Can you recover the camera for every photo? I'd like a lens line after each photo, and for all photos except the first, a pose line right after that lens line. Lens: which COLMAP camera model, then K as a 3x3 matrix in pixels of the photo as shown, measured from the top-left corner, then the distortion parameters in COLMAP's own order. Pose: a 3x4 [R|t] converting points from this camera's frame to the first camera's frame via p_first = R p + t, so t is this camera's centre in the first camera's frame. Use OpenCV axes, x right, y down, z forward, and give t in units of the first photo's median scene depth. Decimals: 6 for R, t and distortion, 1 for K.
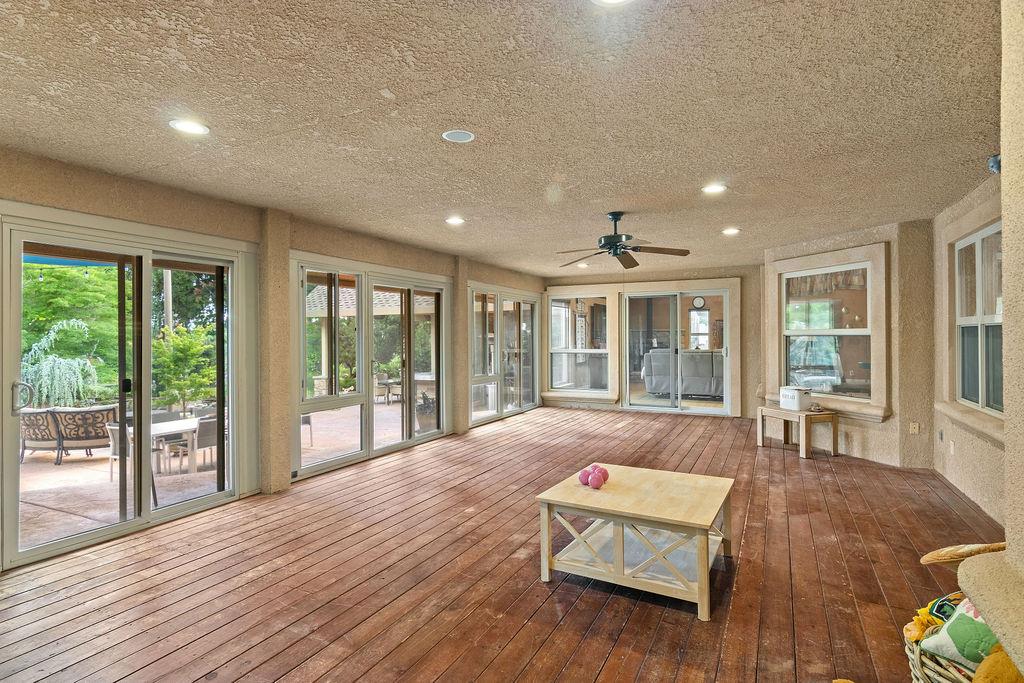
lens RADIAL K [[516.9, 0, 512.5], [0, 516.9, 338.6], [0, 0, 1]] dist [-0.001284, 0.000928]
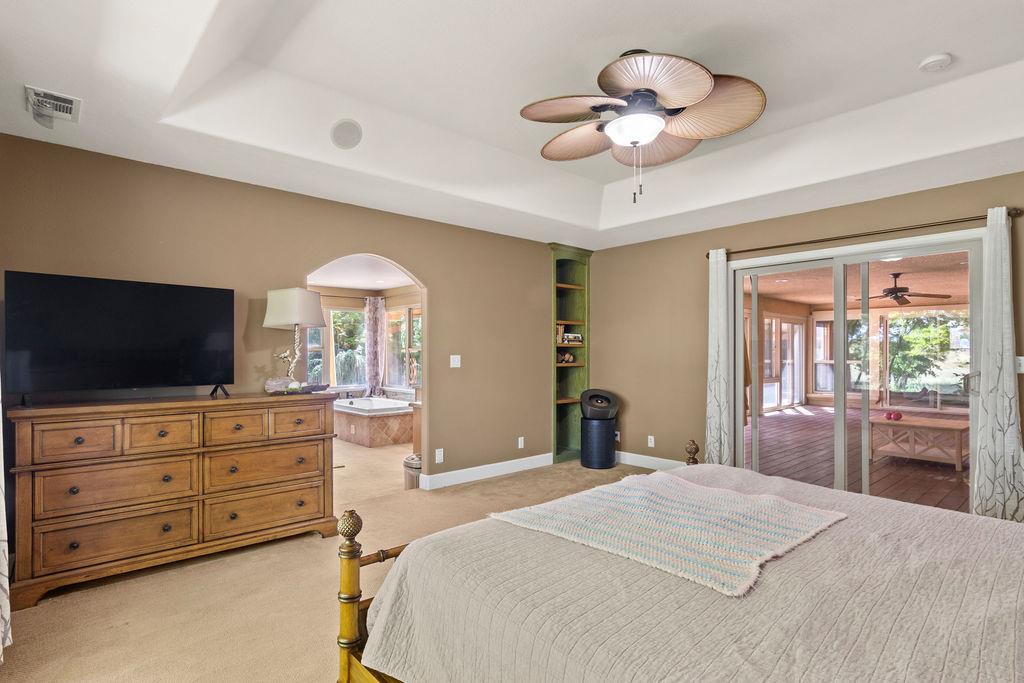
lens RADIAL K [[519.8, 0, 515.5], [0, 519.8, 349.6], [0, 0, 1]] dist [-0.001066, 0.002002]
pose [[0.936485, 0.001403, -0.350704, -0.173019], [-0.004959, 0.999945, -0.009242, 0.010083], [0.350672, 0.010394, 0.936441, -0.476749]]
